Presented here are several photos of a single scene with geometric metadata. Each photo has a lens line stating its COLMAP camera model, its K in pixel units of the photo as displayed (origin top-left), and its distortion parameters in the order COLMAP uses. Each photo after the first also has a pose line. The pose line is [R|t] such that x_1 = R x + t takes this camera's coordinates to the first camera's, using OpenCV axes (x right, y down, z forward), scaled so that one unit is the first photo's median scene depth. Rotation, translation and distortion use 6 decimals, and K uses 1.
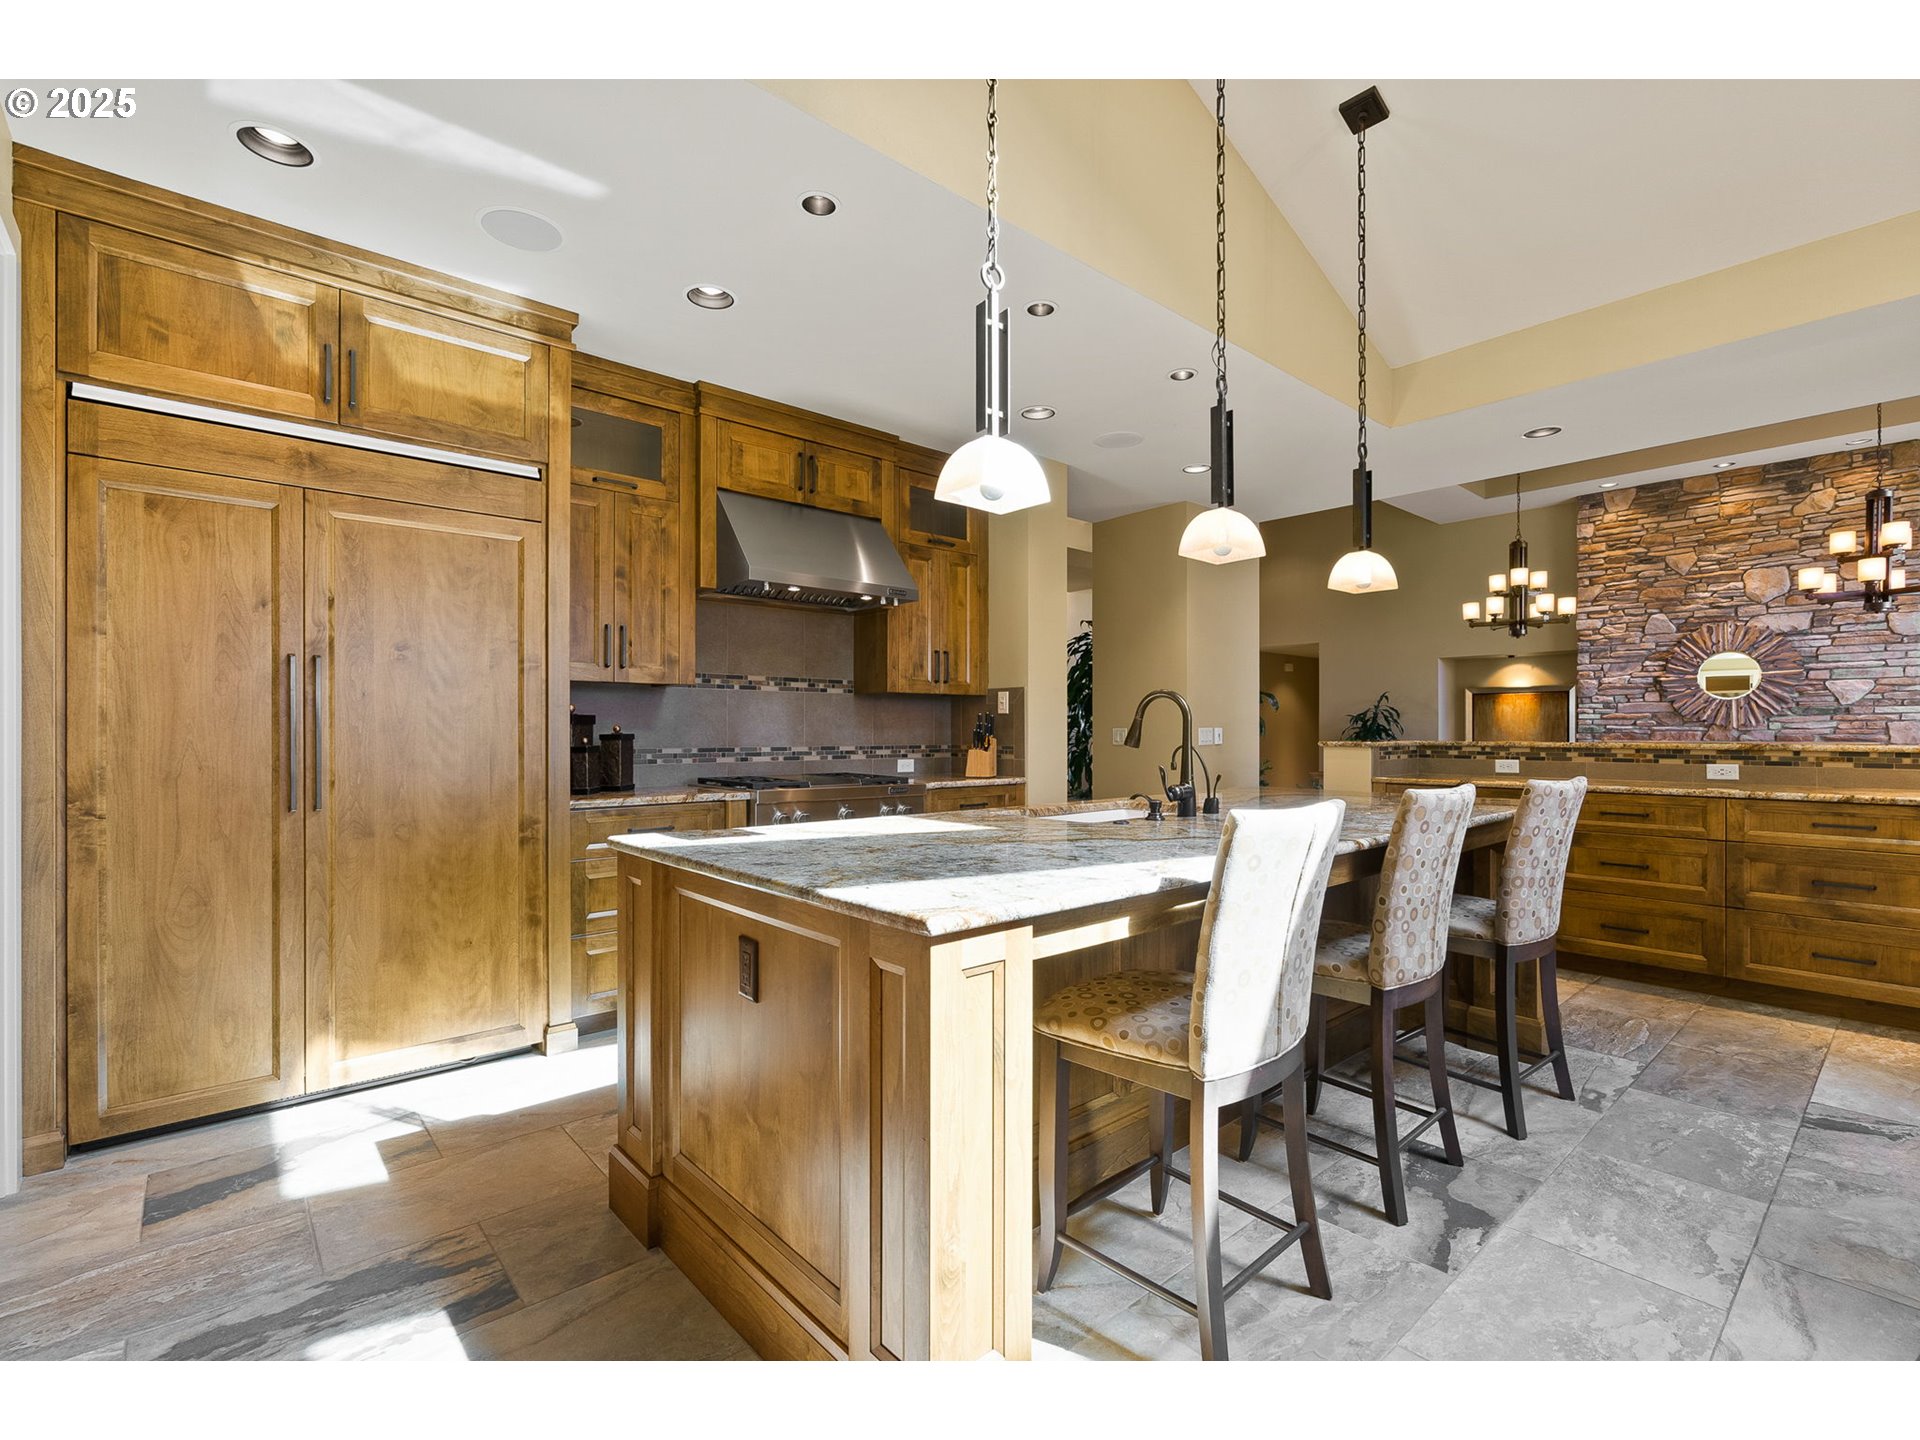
lens RADIAL K [[871.3, 0, 956.9], [0, 871.3, 729.7], [0, 0, 1]] dist [-0.000567, 0.000954]
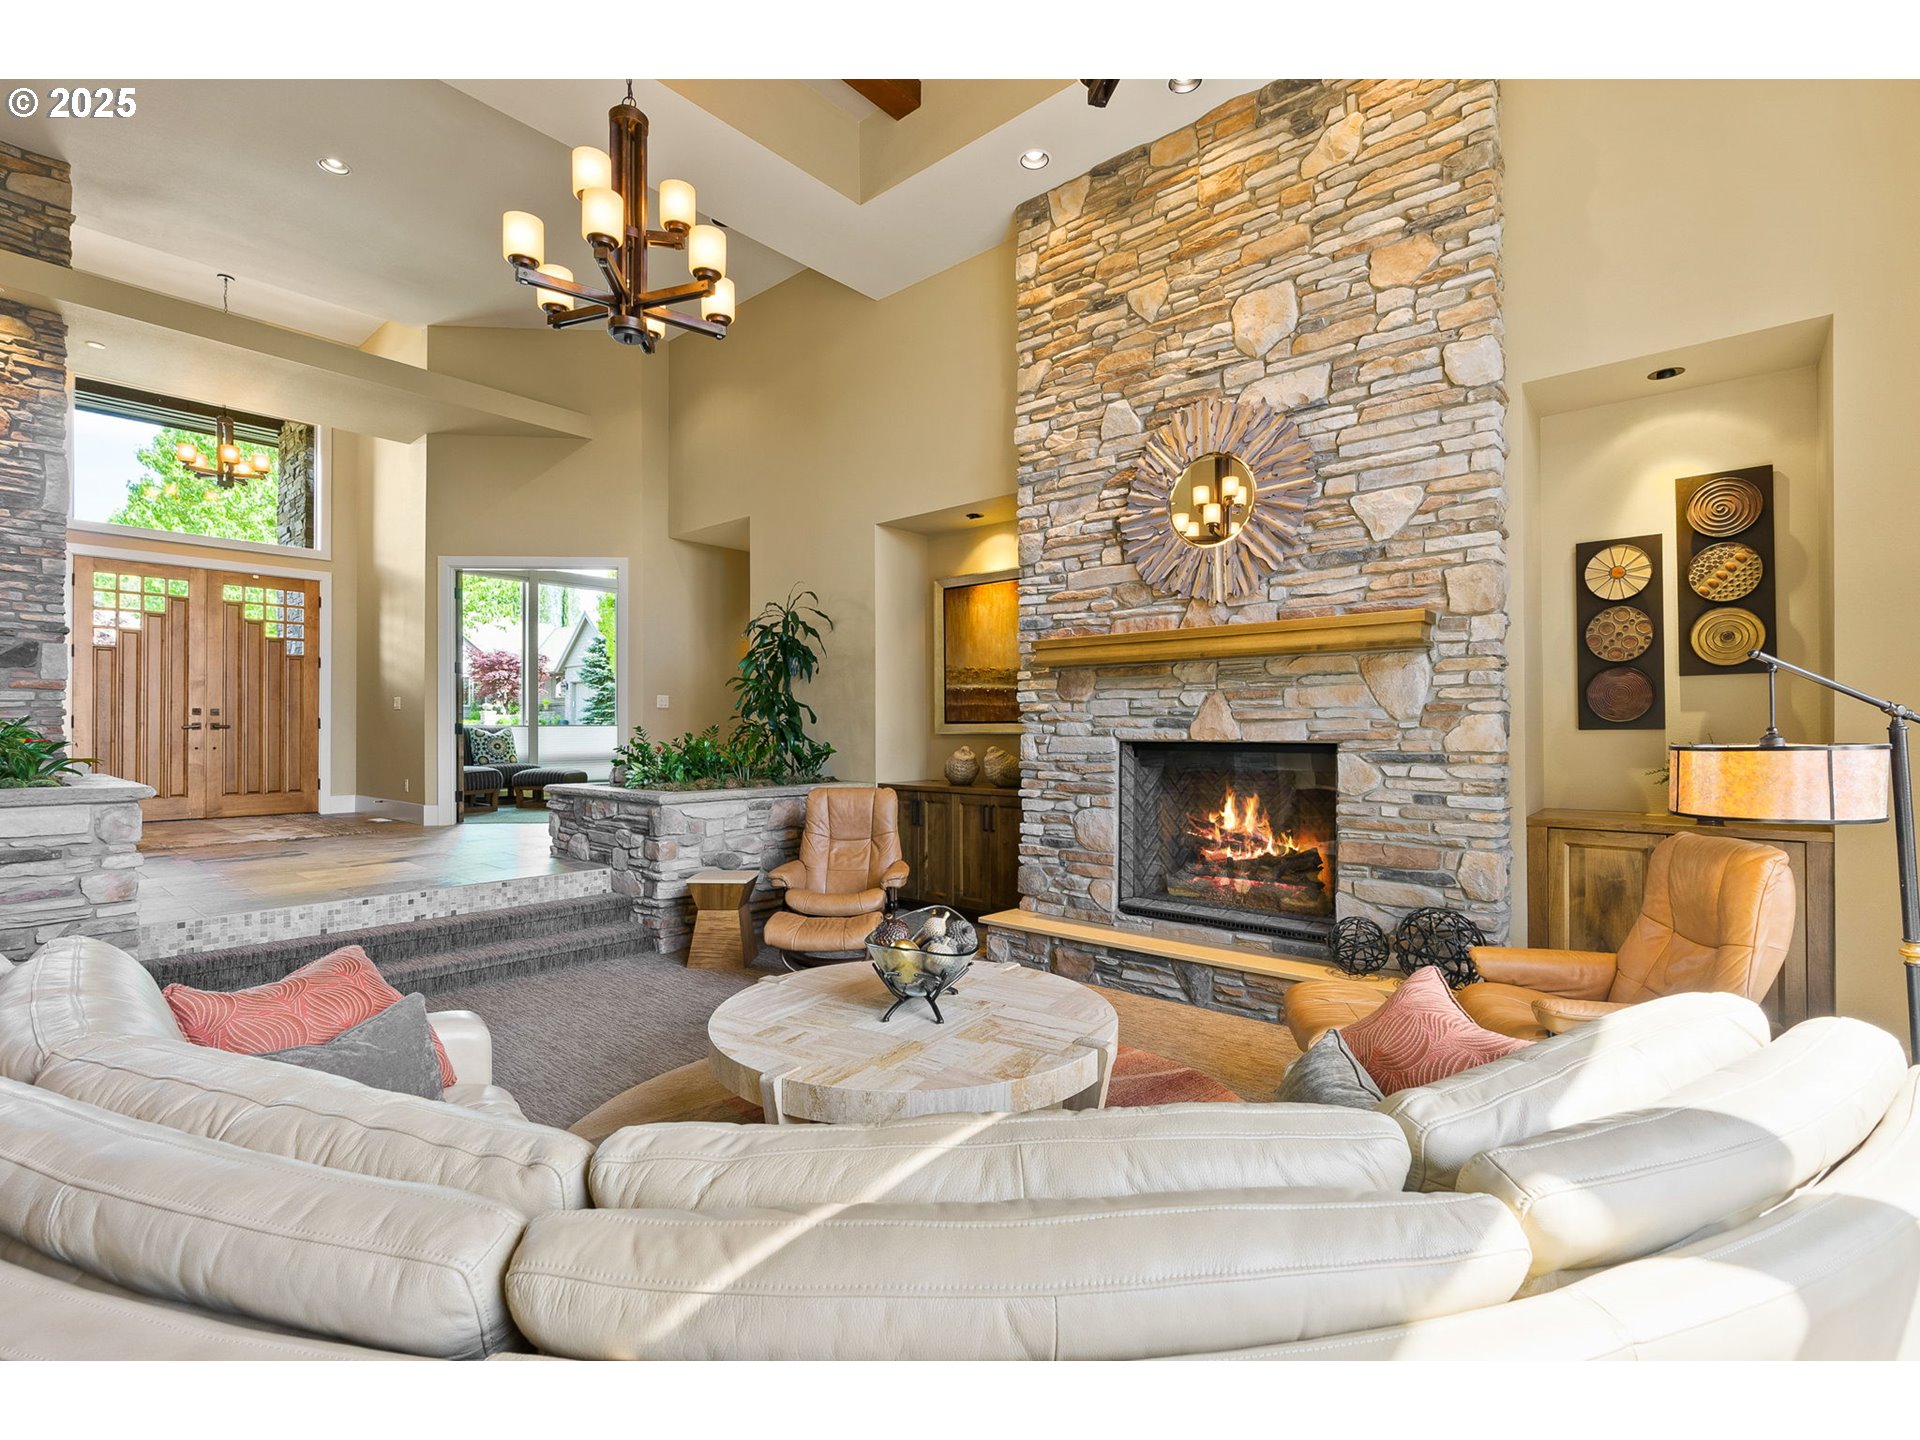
lens RADIAL K [[884.9, 0, 960.0], [0, 884.9, 720.0], [0, 0, 1]] dist [-0.002014, -0.000092]
pose [[0.989114, -0.001981, 0.147141, 0.818375], [0.003118, 0.999967, -0.007496, 0.088544], [-0.147121, 0.007874, 0.989087, 0.621302]]
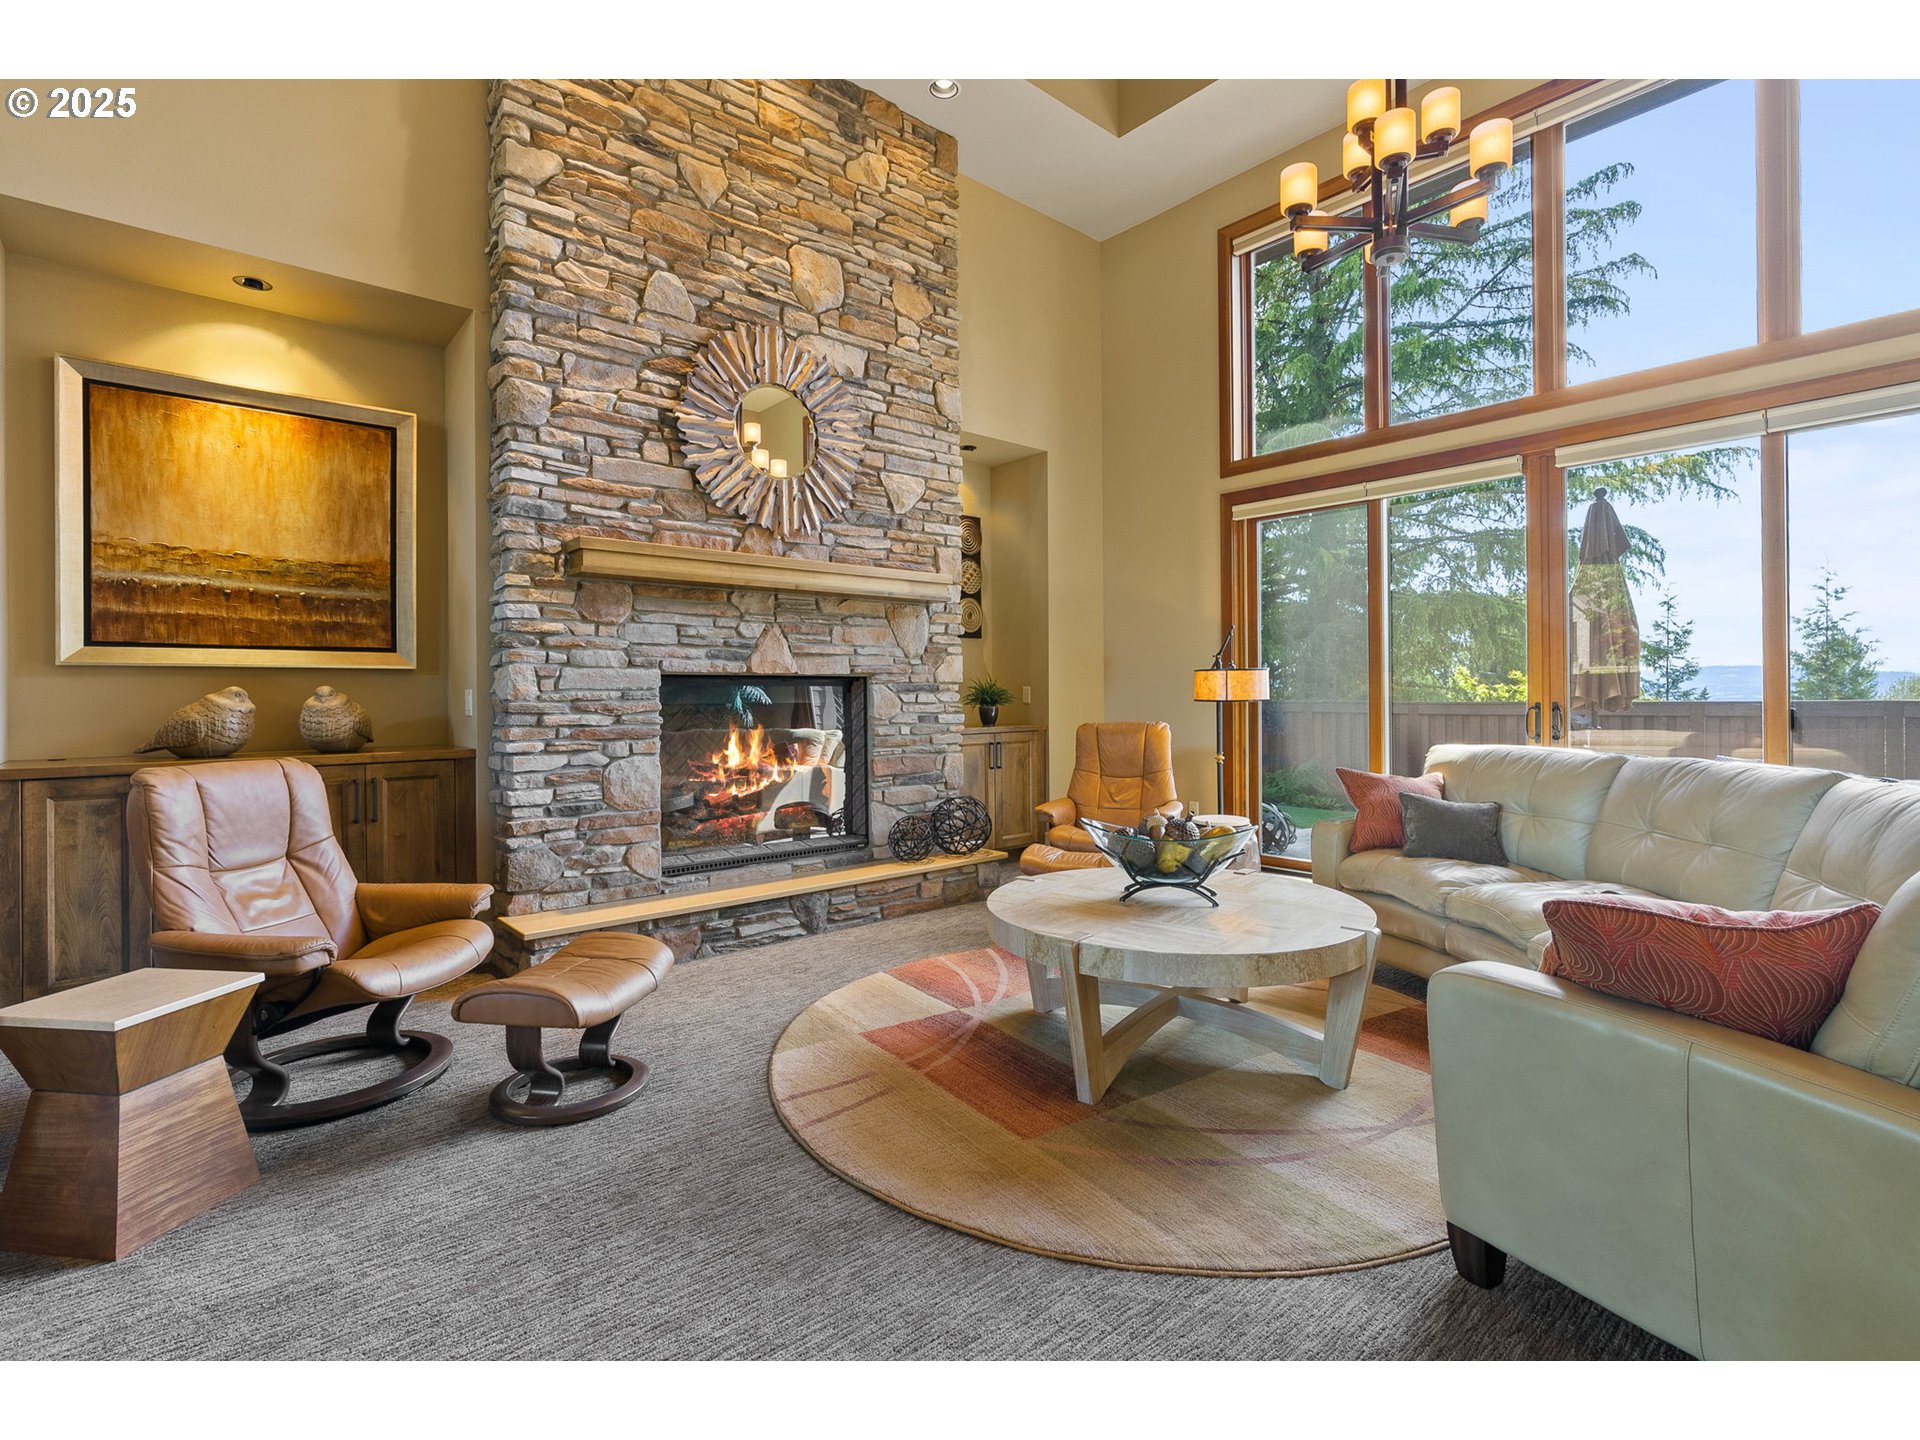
lens RADIAL K [[907.8, 0, 970.6], [0, 907.8, 688.2], [0, 0, 1]] dist [-0.001456, 0.000531]
pose [[-0.005898, 0.006305, 0.999963, 0.432566], [0.005324, 0.999966, -0.006273, 0.115193], [-0.999968, 0.005287, -0.005931, 1.102530]]
